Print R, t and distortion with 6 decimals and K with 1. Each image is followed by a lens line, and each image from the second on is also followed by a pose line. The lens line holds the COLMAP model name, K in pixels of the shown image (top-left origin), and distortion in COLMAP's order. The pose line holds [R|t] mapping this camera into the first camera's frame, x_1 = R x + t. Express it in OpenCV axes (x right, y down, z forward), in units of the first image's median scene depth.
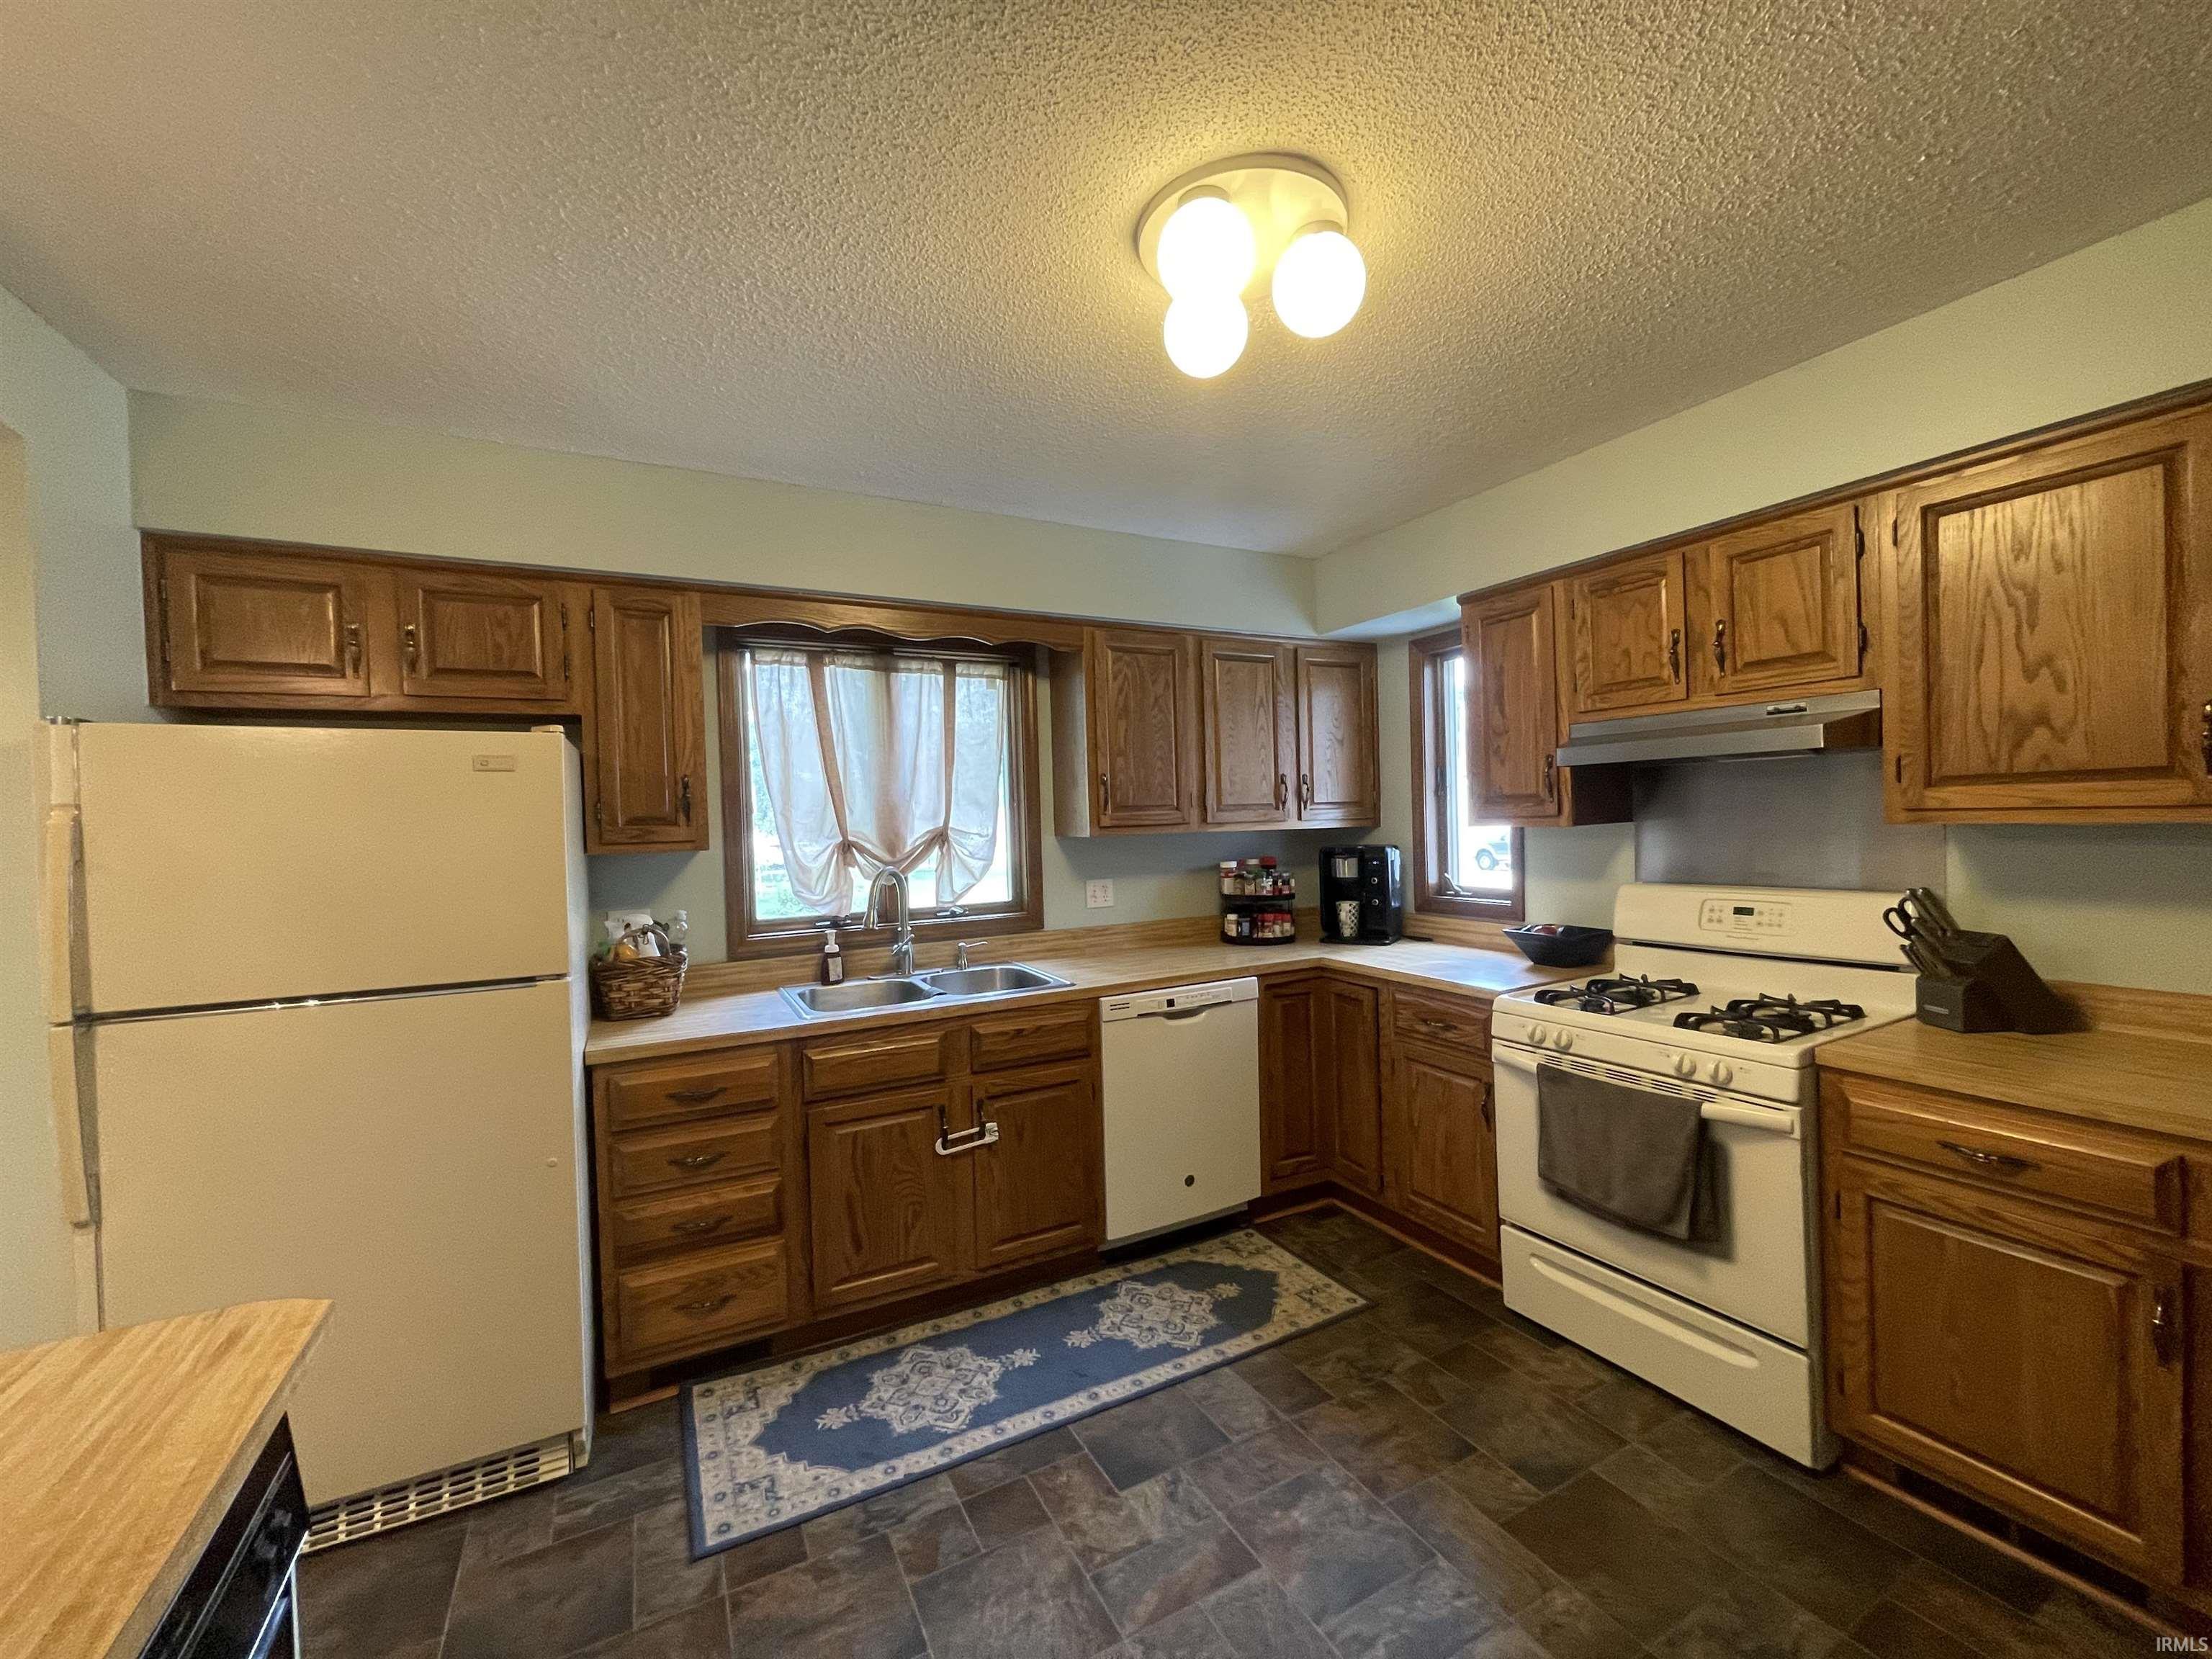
lens RADIAL K [[889.8, 0, 1107.8], [0, 889.8, 830.7], [0, 0, 1]] dist [0.002408, -0.000231]
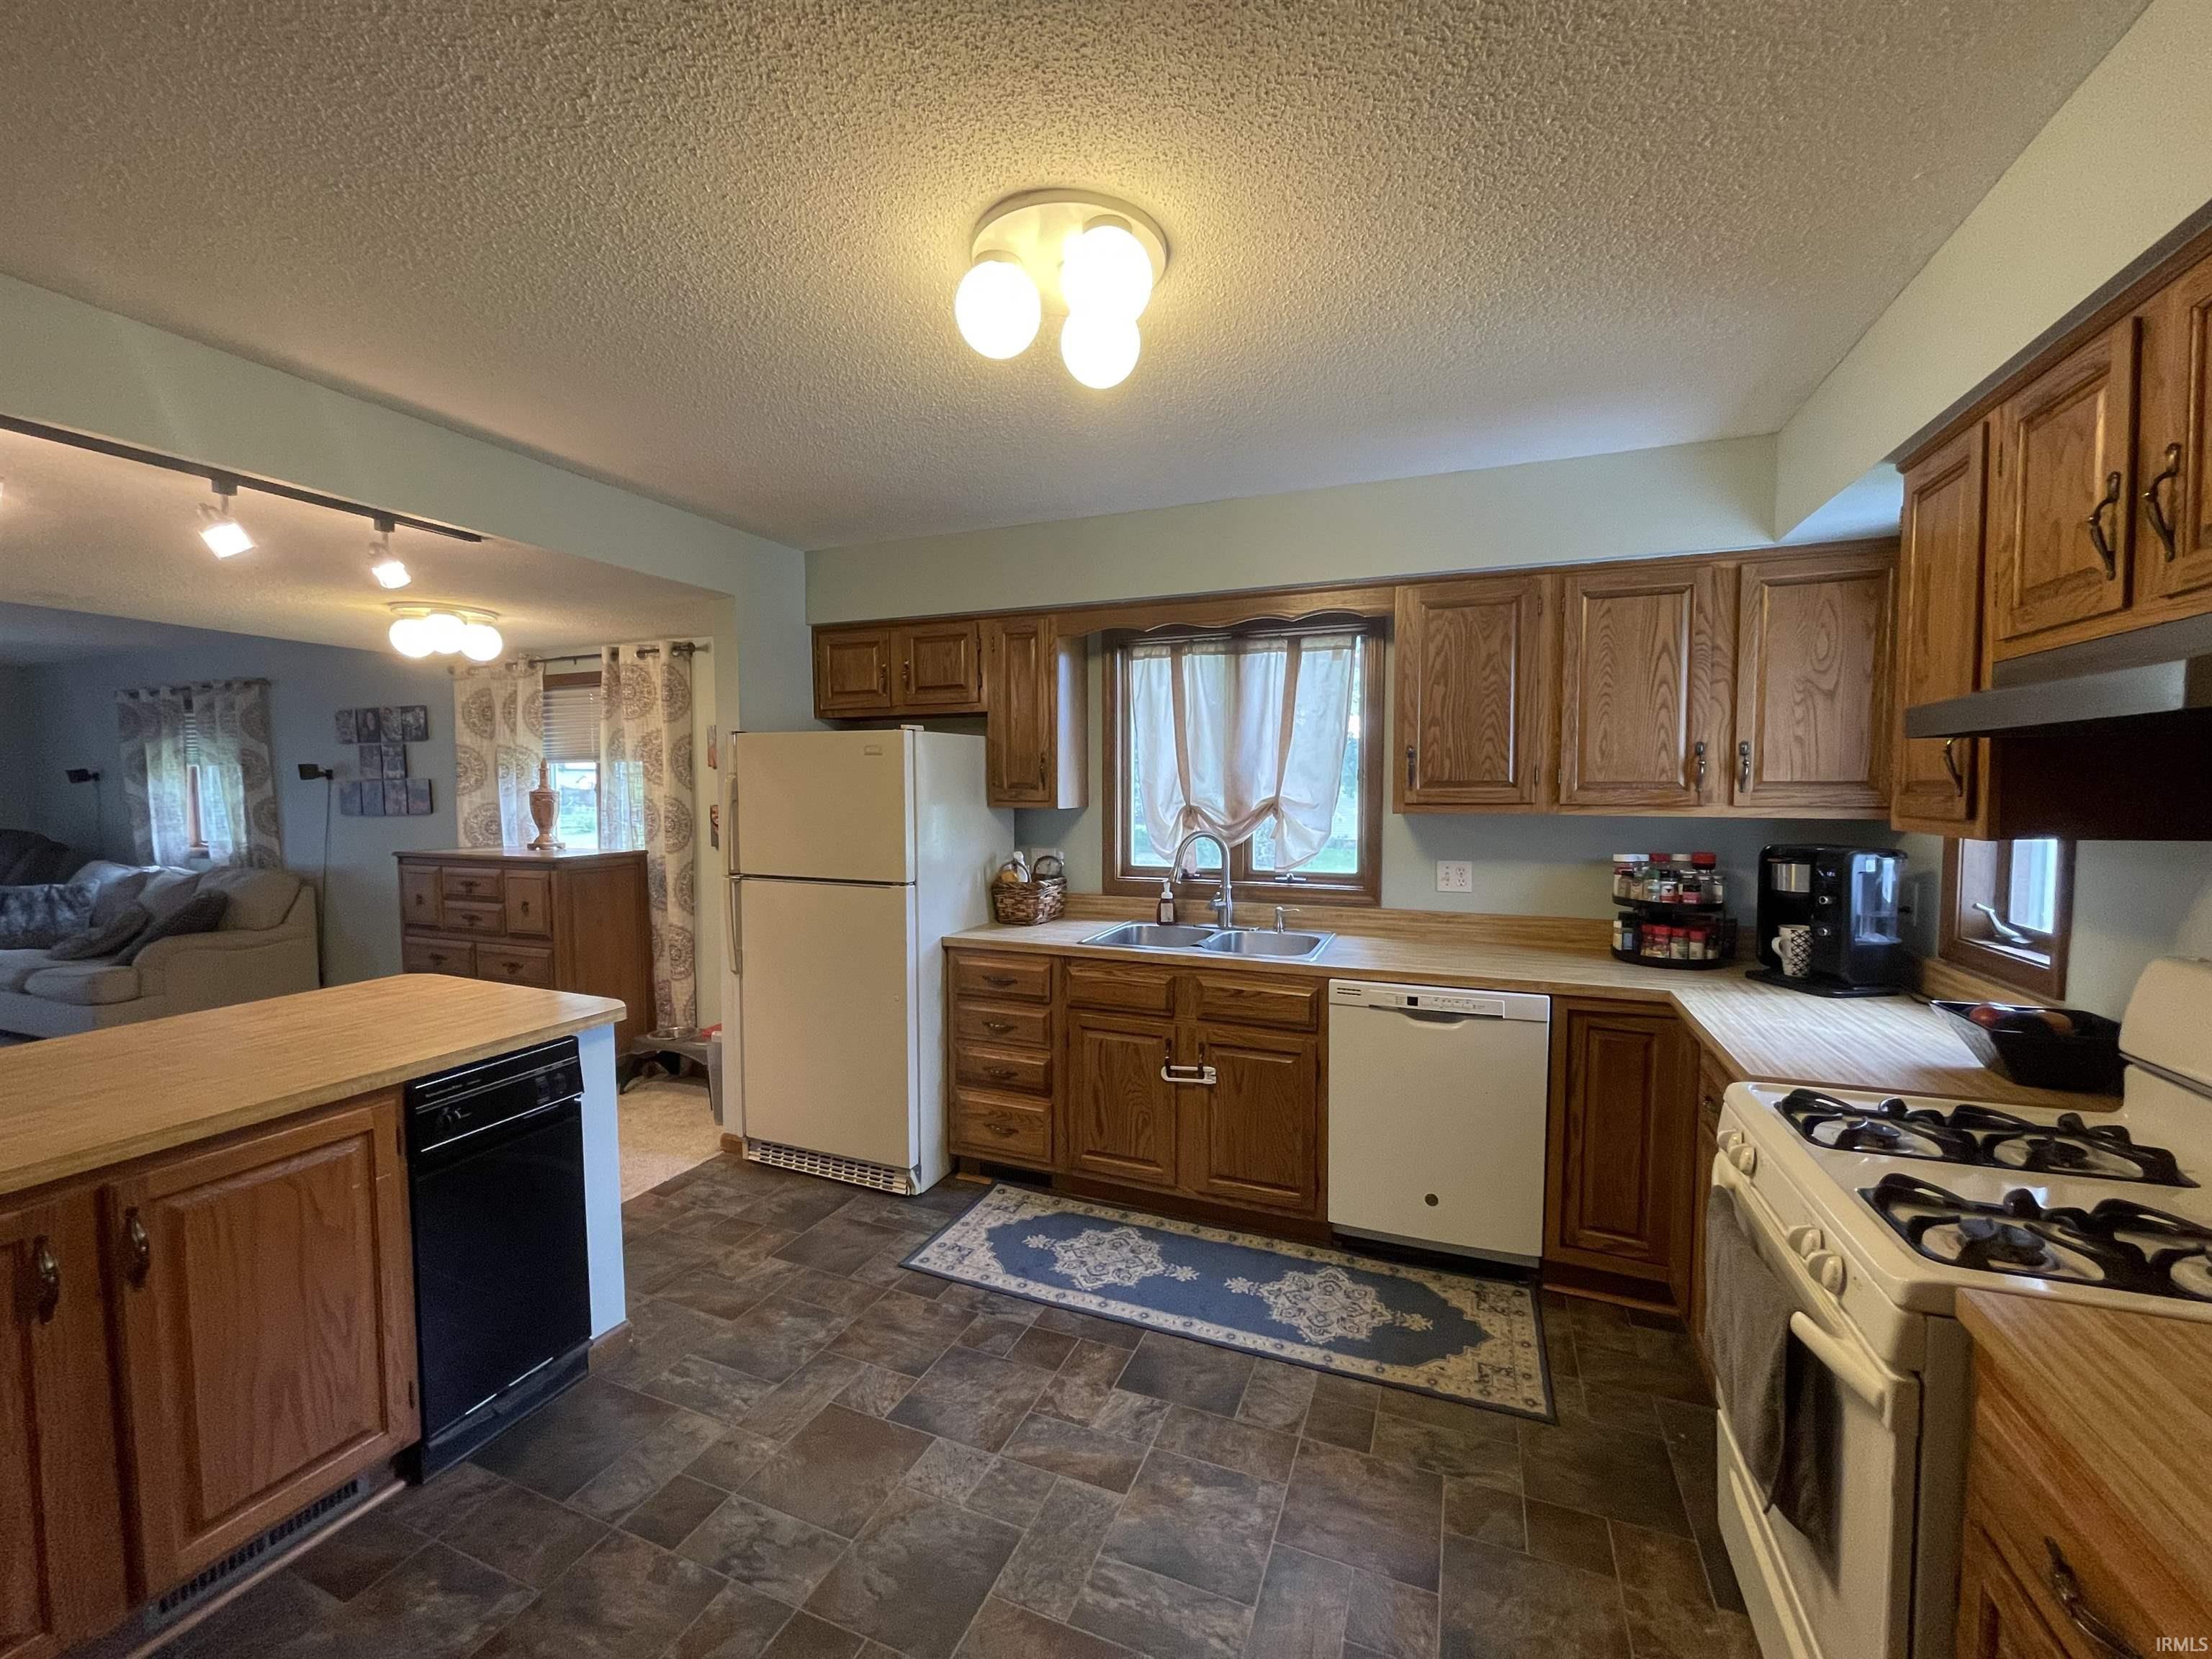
lens RADIAL K [[889.8, 0, 1117.4], [0, 889.8, 830.0], [0, 0, 1]] dist [0.002408, -0.000231]
pose [[0.650181, 0.067040, -0.756816, 0.598218], [-0.028969, 0.997563, 0.063478, -0.031822], [0.759227, -0.019348, 0.650538, 0.195056]]
